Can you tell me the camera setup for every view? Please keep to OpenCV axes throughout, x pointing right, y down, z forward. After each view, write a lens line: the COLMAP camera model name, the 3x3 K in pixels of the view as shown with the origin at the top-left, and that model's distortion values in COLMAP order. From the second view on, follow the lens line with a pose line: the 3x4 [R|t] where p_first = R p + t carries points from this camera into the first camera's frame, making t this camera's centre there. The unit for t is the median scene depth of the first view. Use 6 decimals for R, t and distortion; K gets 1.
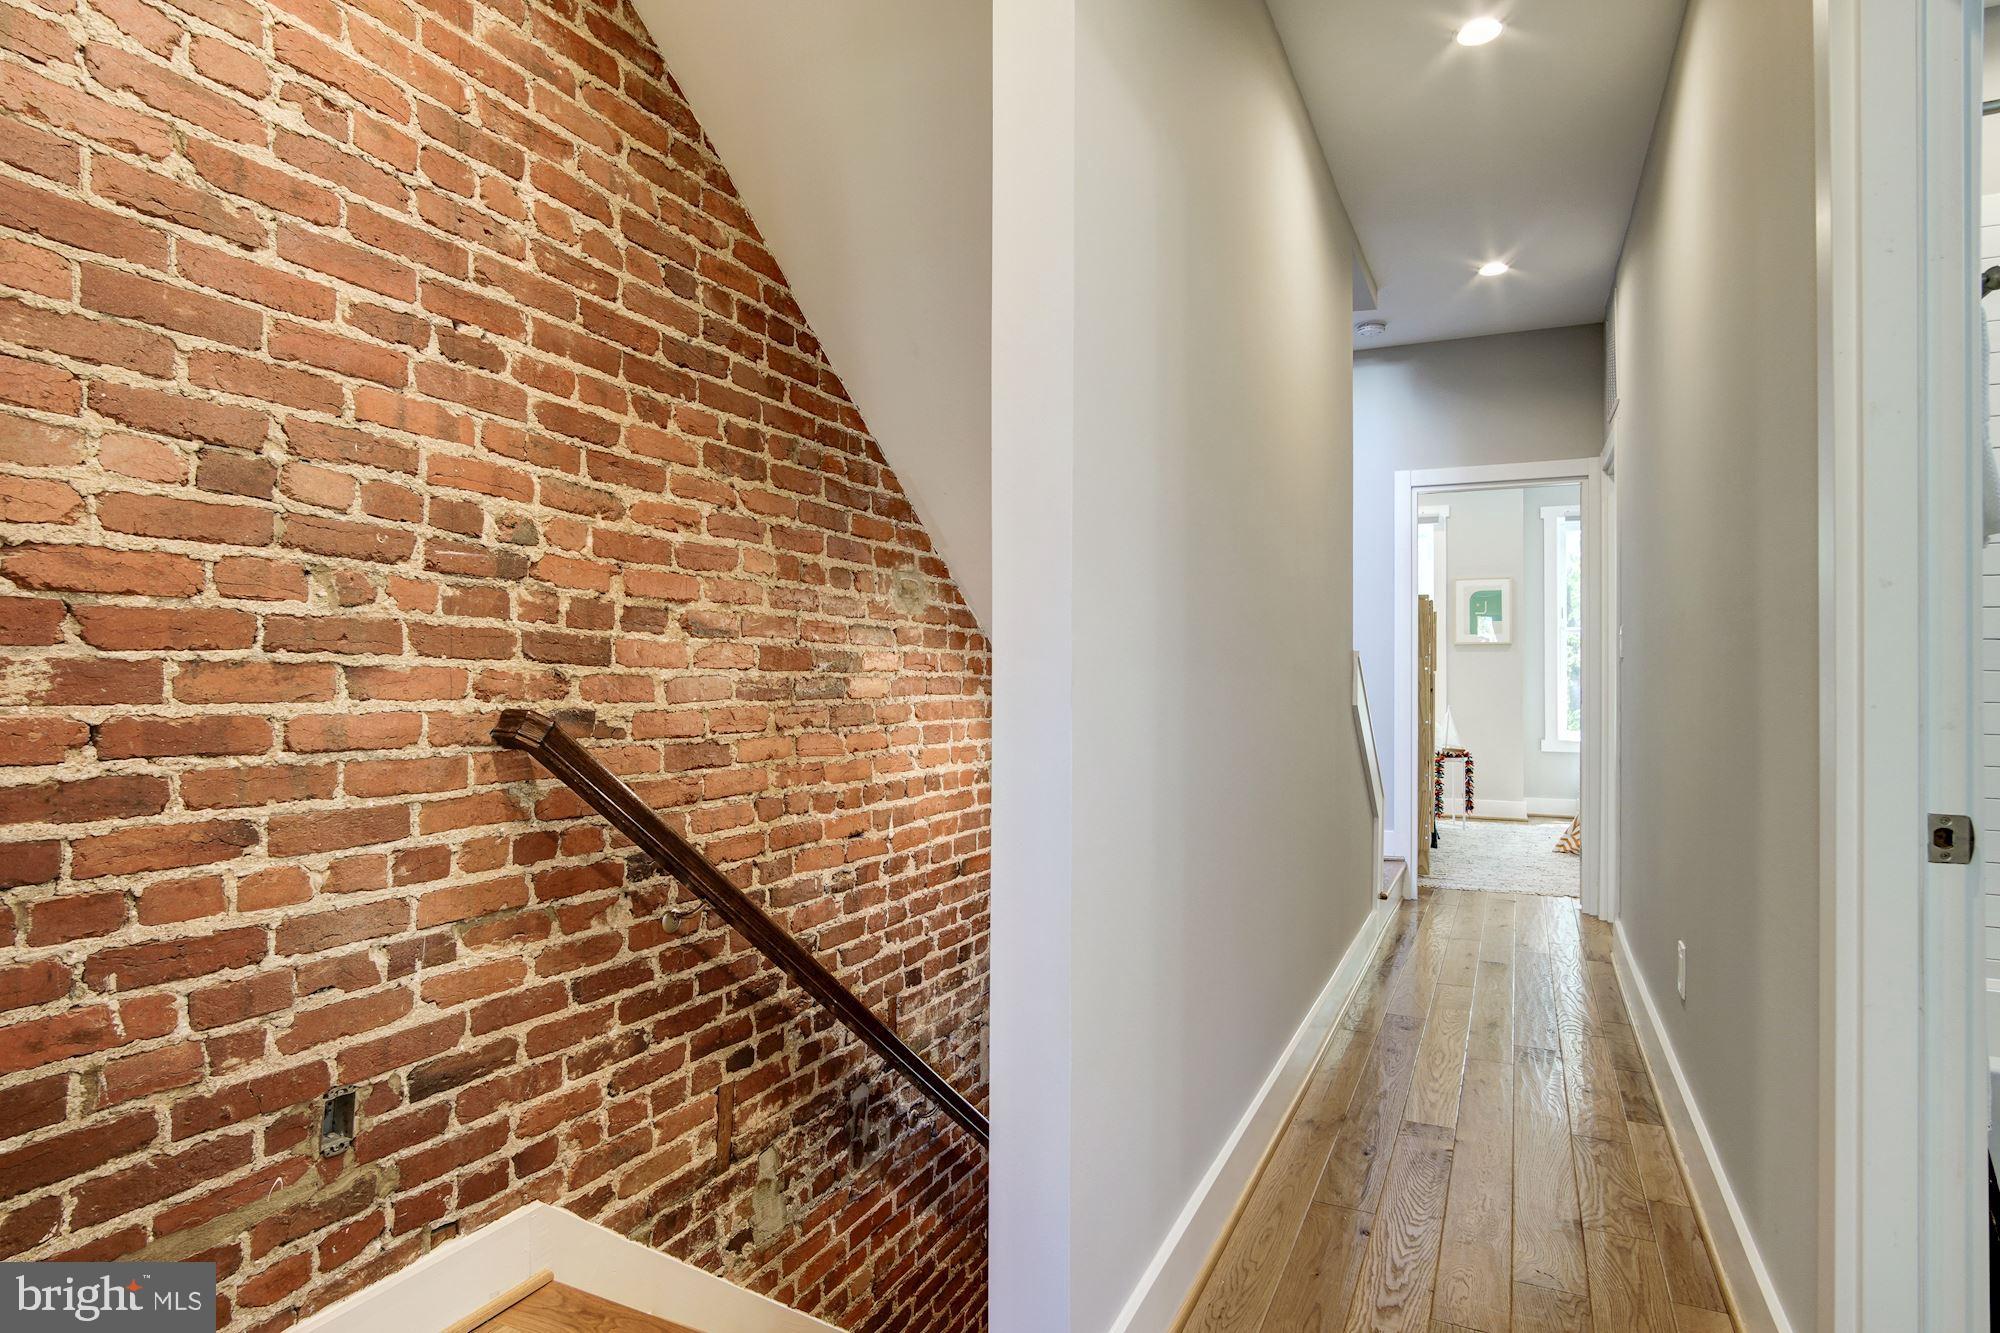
lens RADIAL K [[1075.3, 0, 1002.4], [0, 1075.3, 666.4], [0, 0, 1]] dist [-0.023759, 0.011541]
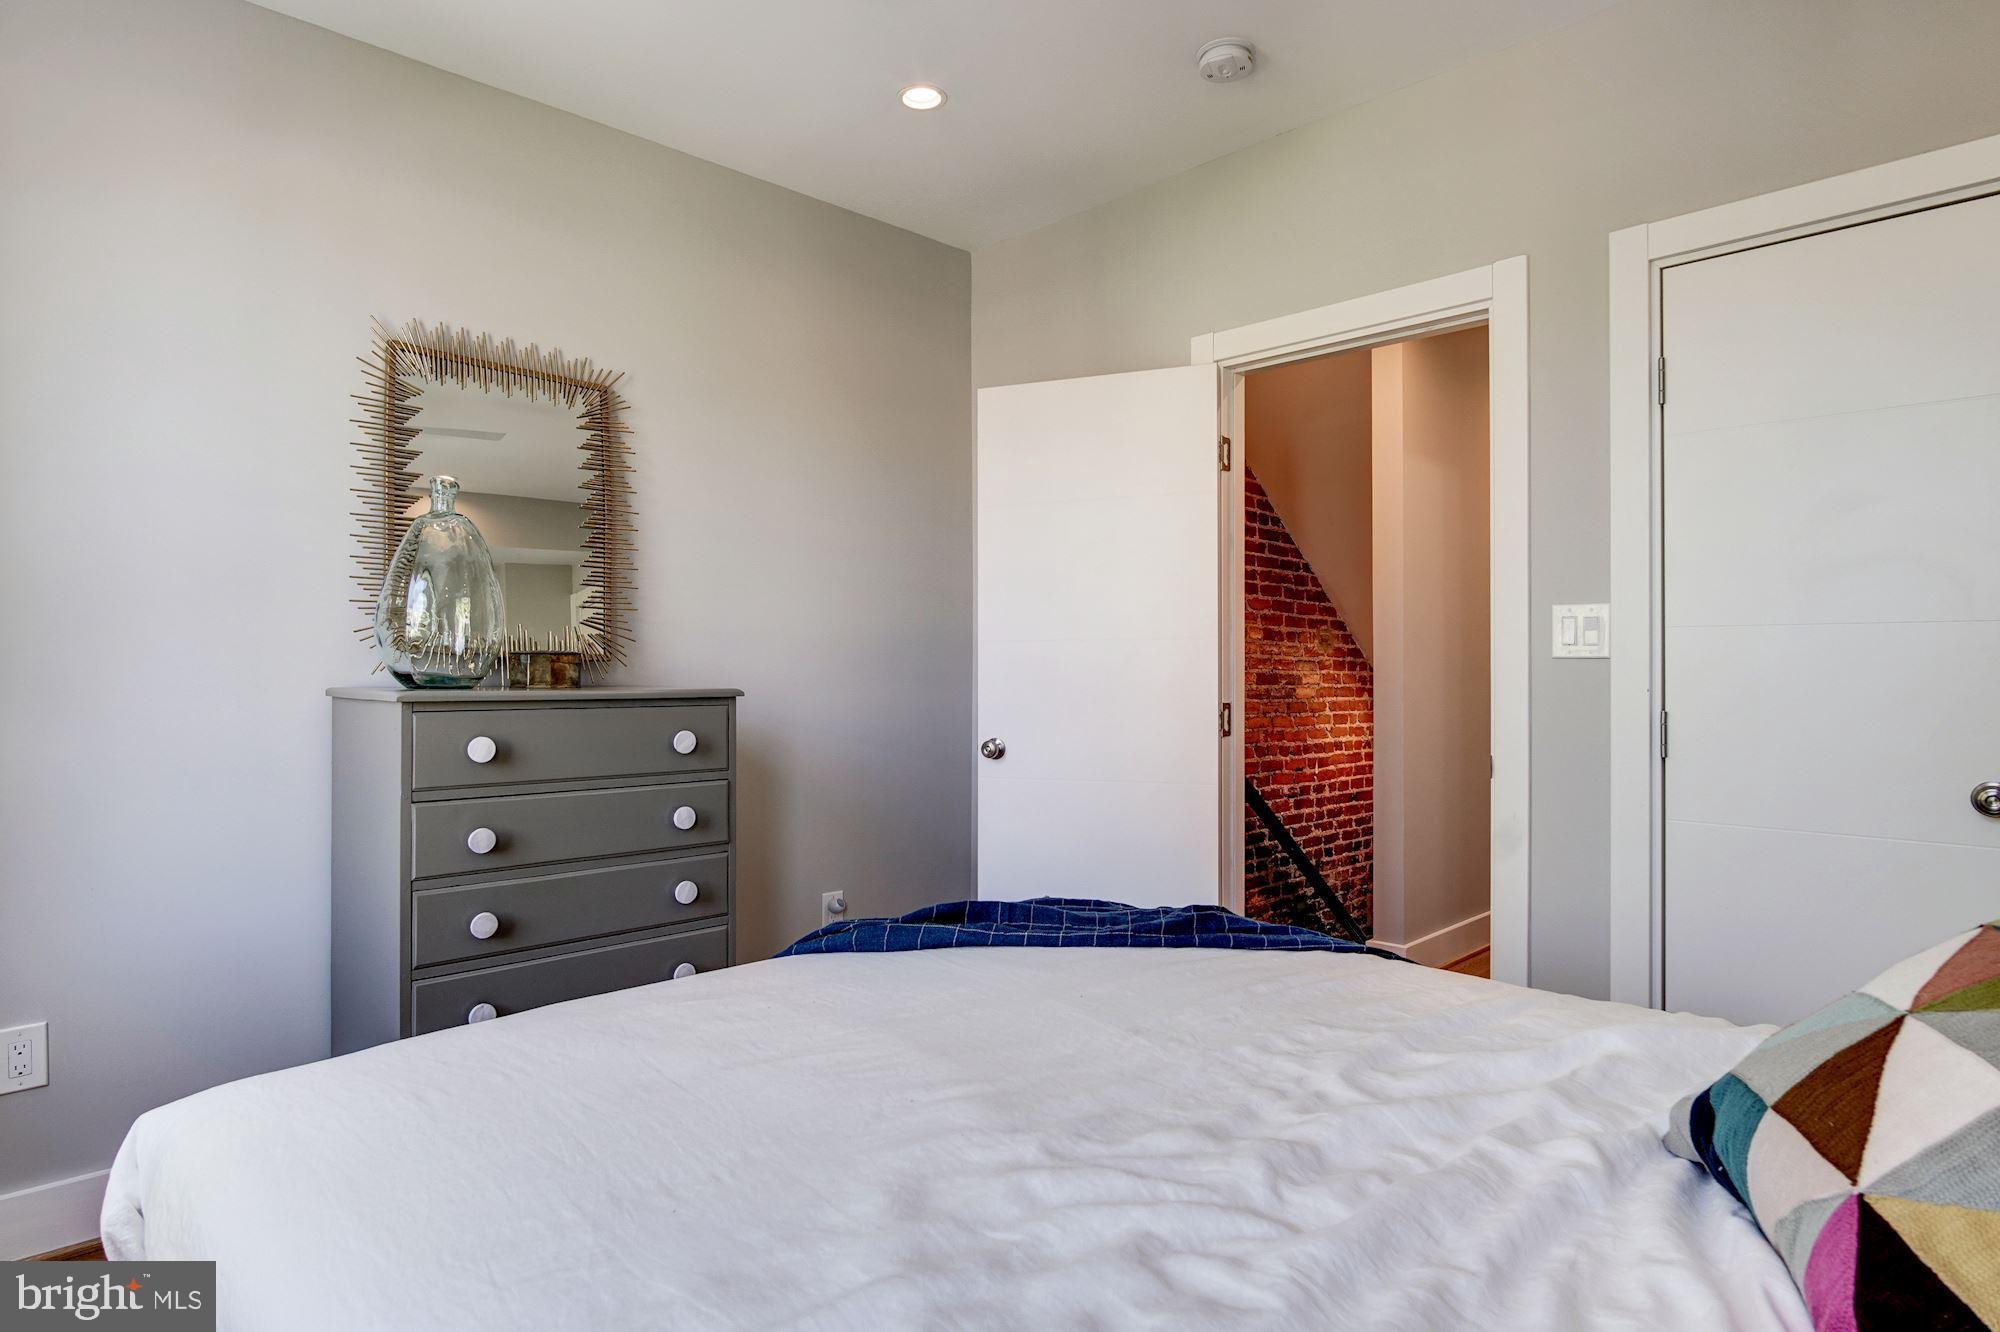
lens RADIAL K [[1075.3, 0, 1002.4], [0, 1075.3, 674.9], [0, 0, 1]] dist [-0.023759, 0.011541]
pose [[0.942748, -0.007076, -0.333431, 0.004045], [0.007775, 0.999969, 0.000763, -0.017197], [0.333415, -0.003312, 0.942774, -0.935246]]
